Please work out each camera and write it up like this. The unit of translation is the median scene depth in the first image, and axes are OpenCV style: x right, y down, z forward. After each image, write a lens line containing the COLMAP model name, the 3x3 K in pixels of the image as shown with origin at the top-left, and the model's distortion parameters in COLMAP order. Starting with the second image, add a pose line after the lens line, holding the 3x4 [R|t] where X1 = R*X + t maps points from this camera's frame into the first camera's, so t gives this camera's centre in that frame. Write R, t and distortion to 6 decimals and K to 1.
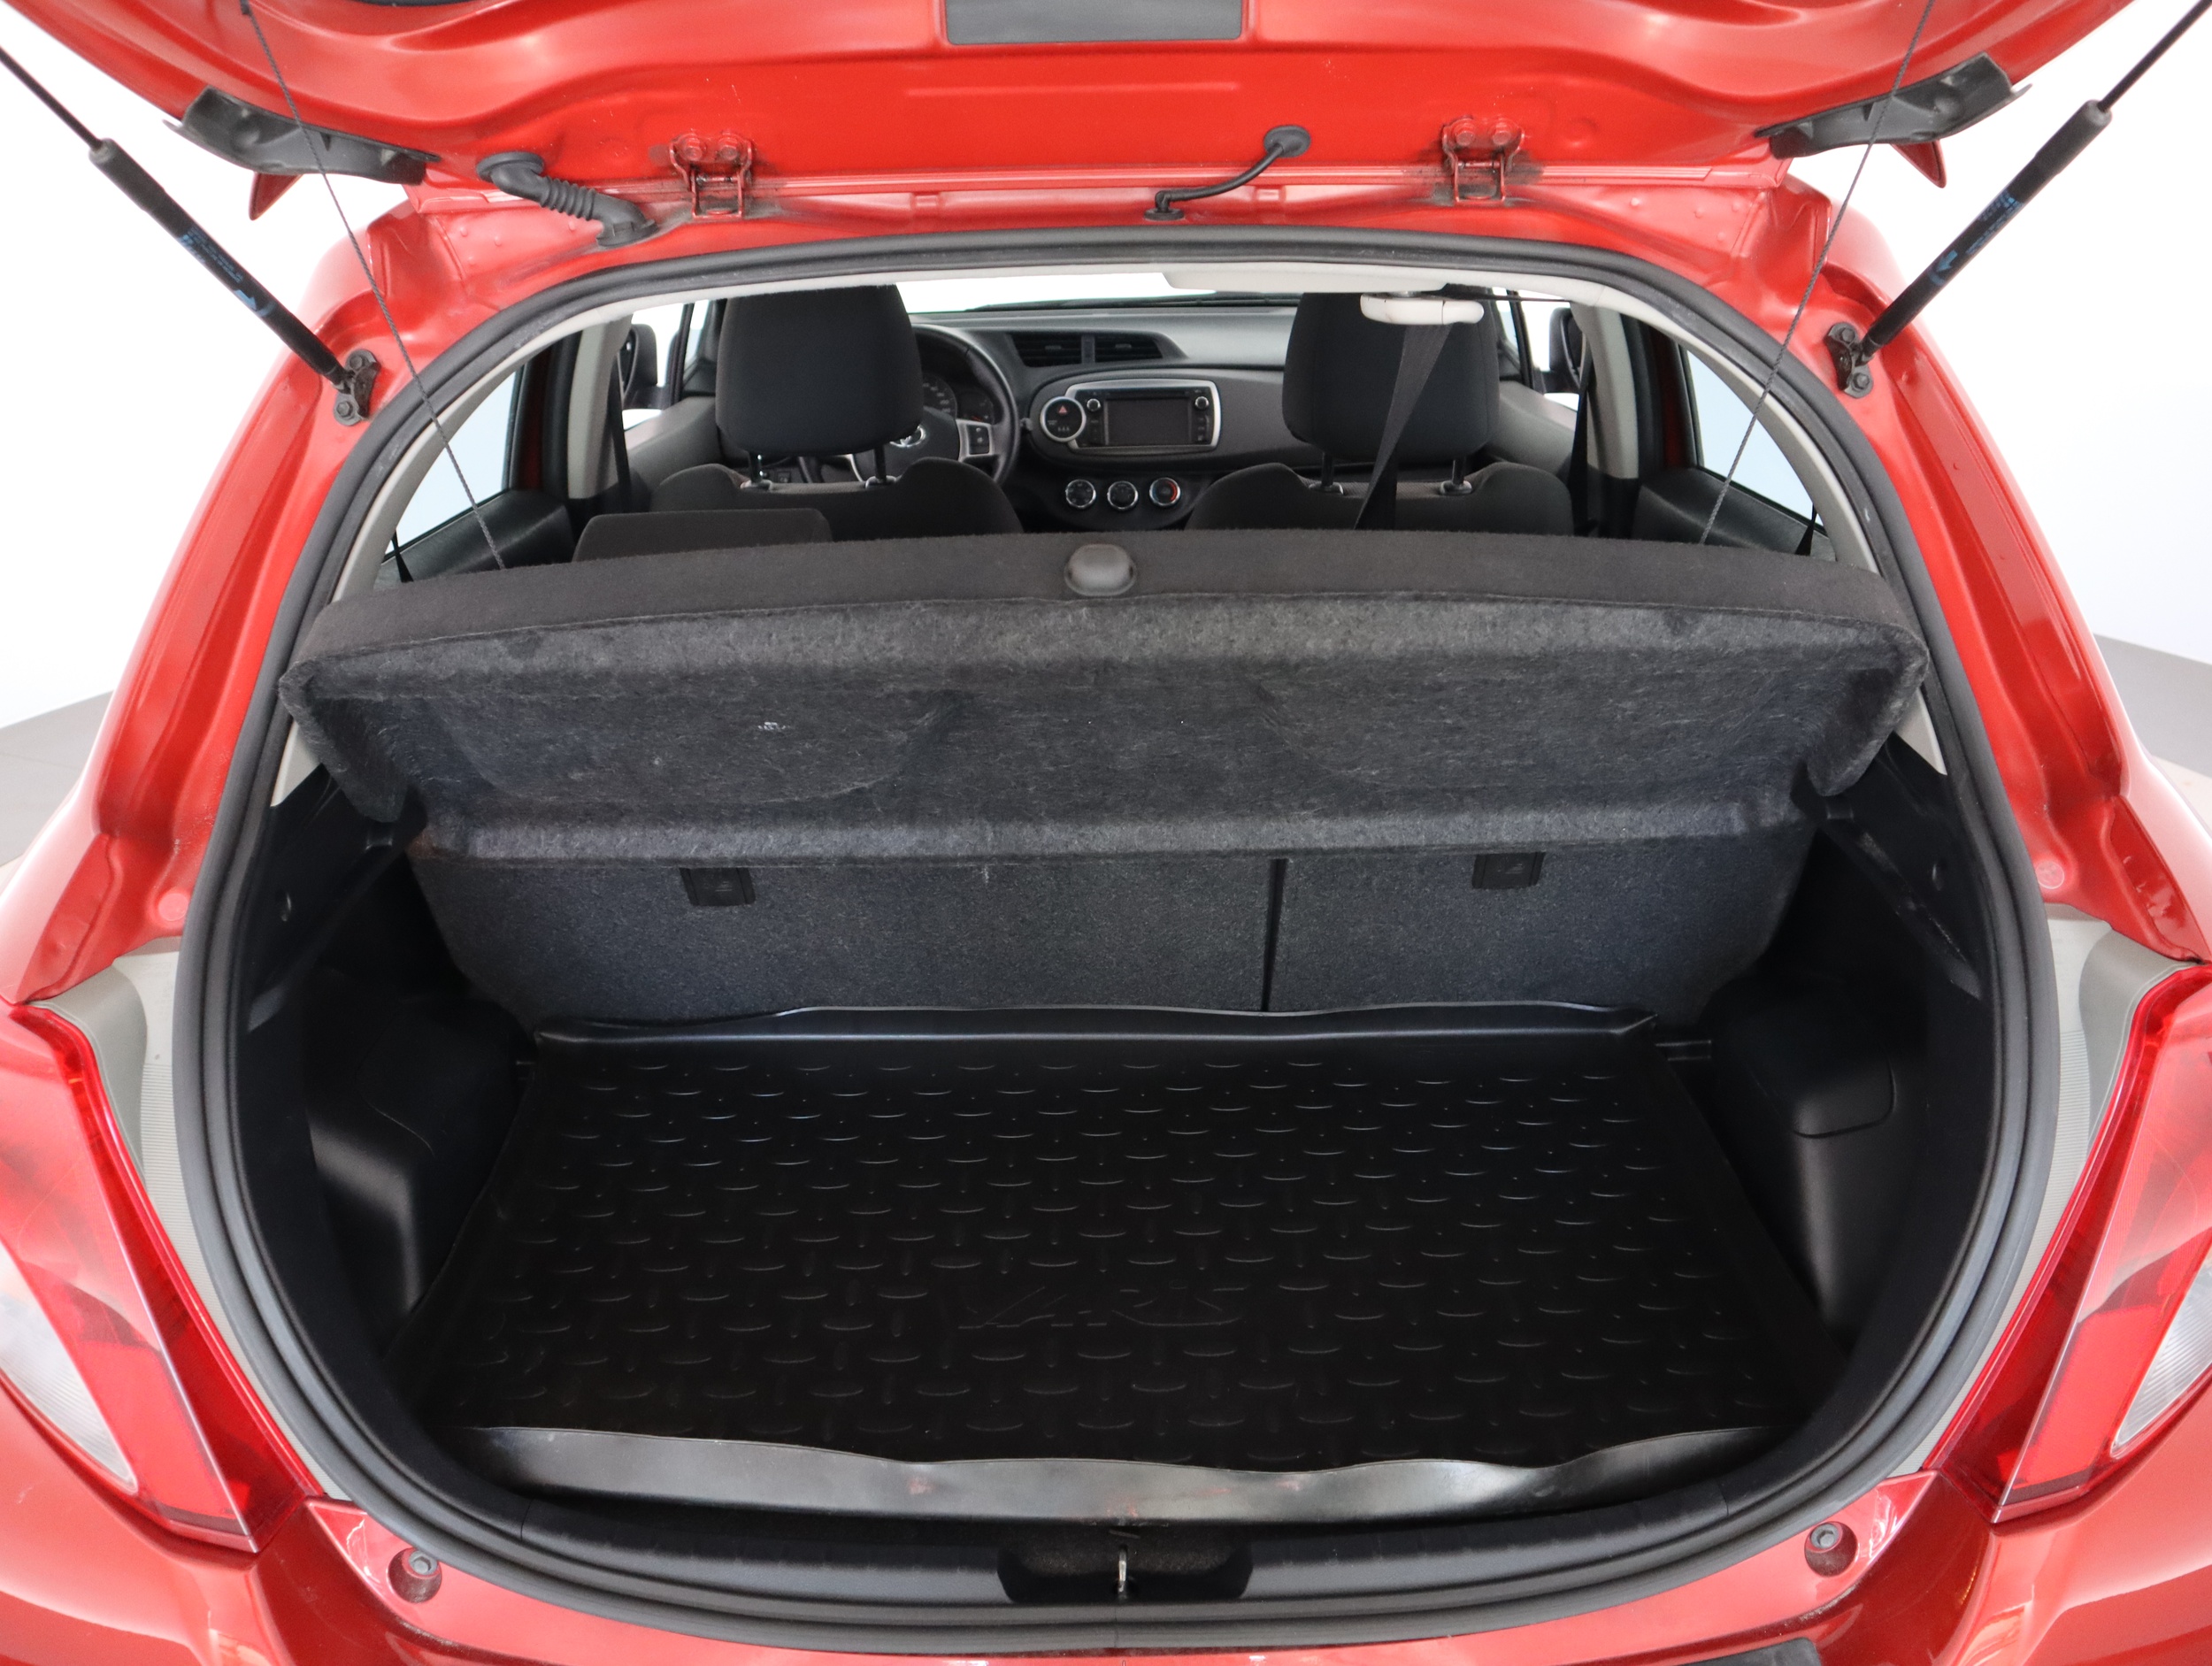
lens RADIAL K [[1713.4, 0, 1106.0], [0, 1713.4, 833.0], [0, 0, 1]] dist [-0.081641, 0.003668]
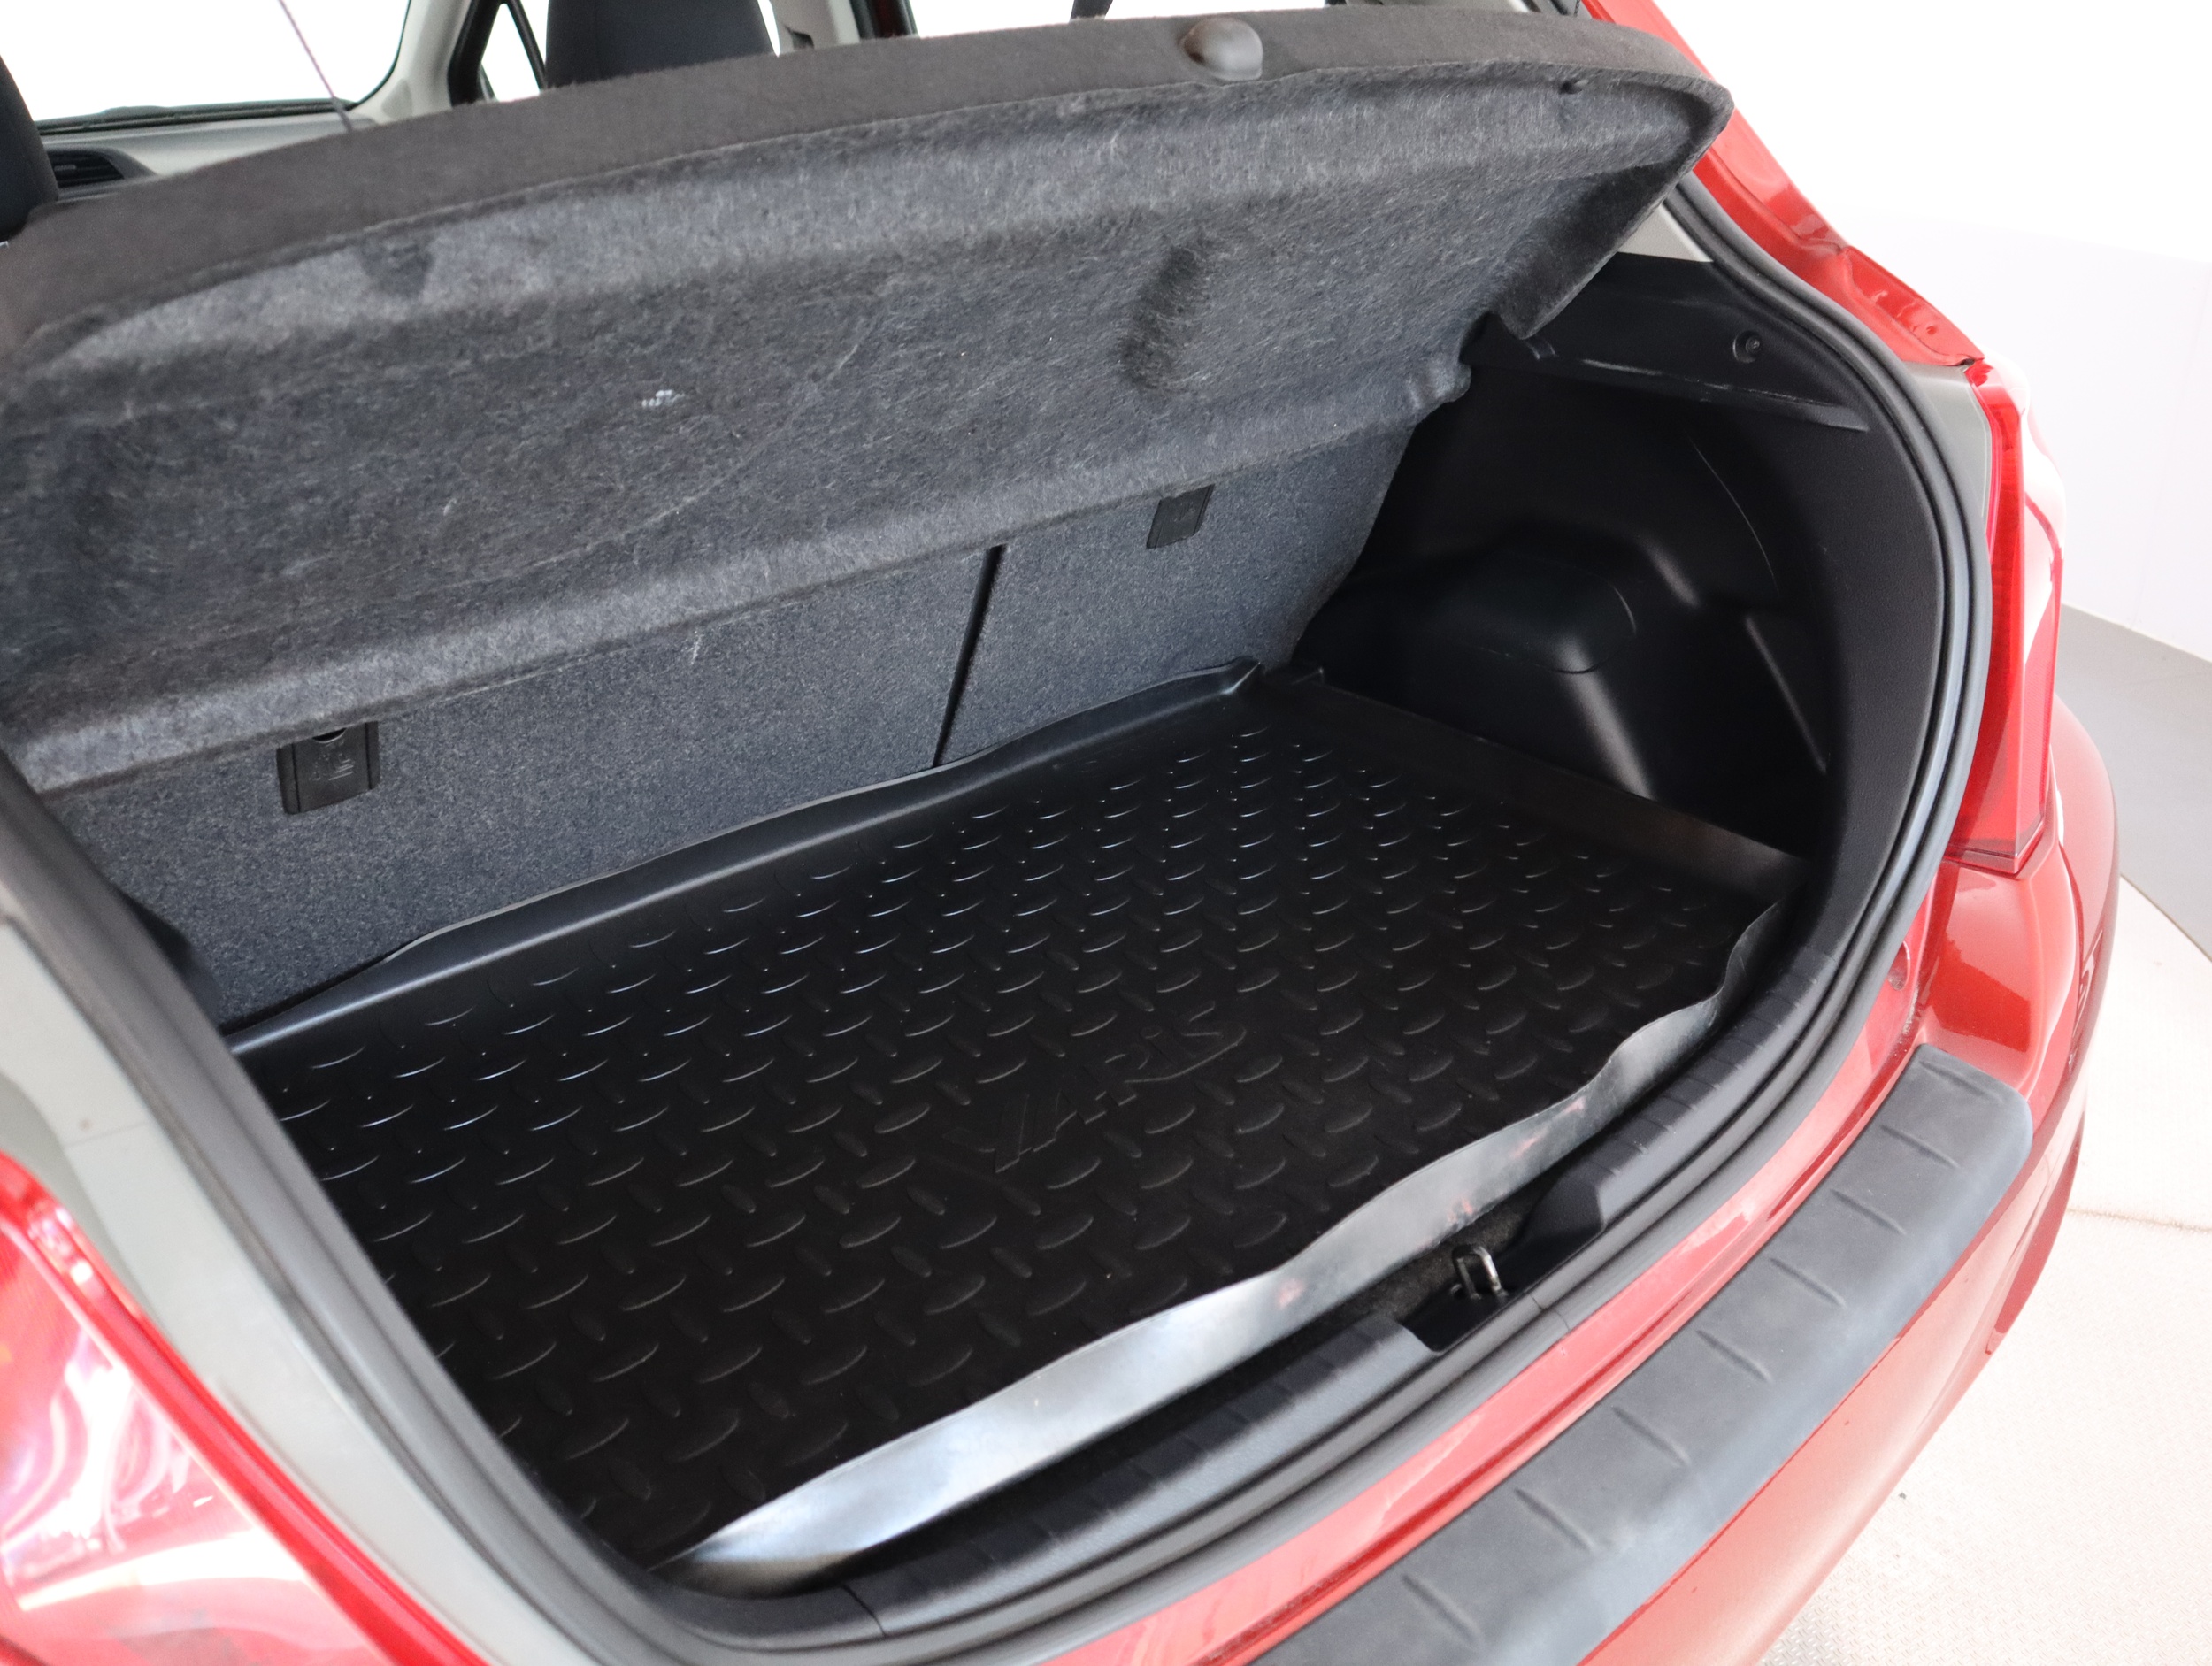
lens RADIAL K [[1801.5, 0, 1106.0], [0, 1801.5, 833.0], [0, 0, 1]] dist [-0.076260, 0.054355]
pose [[0.753647, -0.296927, 0.586388, -0.453501], [0.268717, 0.953370, 0.137390, 0.043580], [-0.599840, 0.054029, 0.798294, 0.295449]]
